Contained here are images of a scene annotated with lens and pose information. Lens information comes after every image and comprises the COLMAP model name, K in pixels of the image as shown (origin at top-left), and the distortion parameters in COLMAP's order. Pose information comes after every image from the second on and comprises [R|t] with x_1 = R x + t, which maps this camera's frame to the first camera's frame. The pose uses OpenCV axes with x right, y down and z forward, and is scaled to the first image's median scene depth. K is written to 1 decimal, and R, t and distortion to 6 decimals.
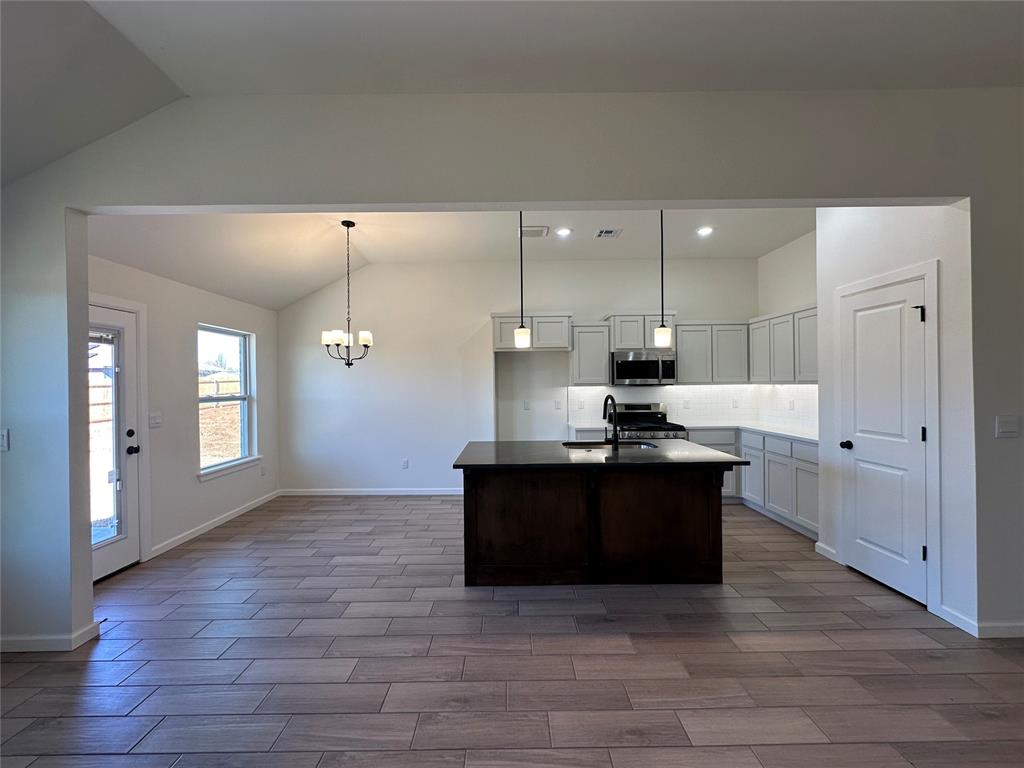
lens RADIAL K [[408.0, 0, 512.0], [0, 408.0, 384.0], [0, 0, 1]] dist [-0.002074, -0.000209]
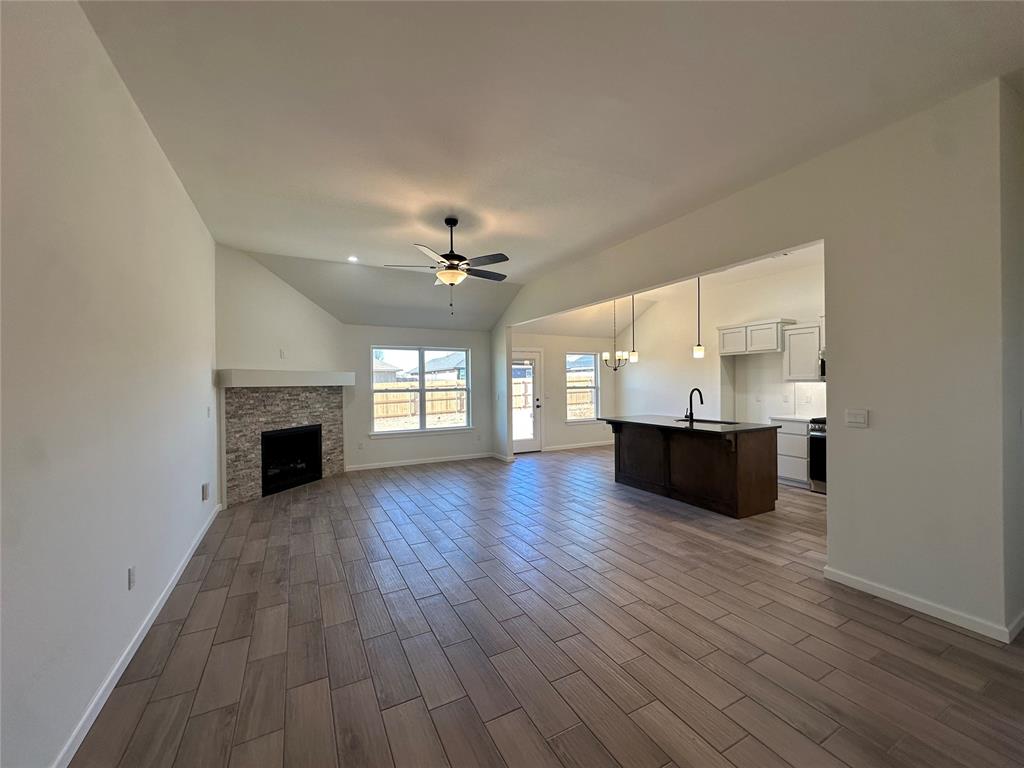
lens RADIAL K [[408.0, 0, 512.0], [0, 408.0, 384.0], [0, 0, 1]] dist [-0.002074, -0.000209]
pose [[0.466778, 0.009573, -0.884323, 1.173548], [0.004453, 0.999903, 0.013174, -0.012076], [0.884363, -0.010088, 0.466691, -0.316987]]
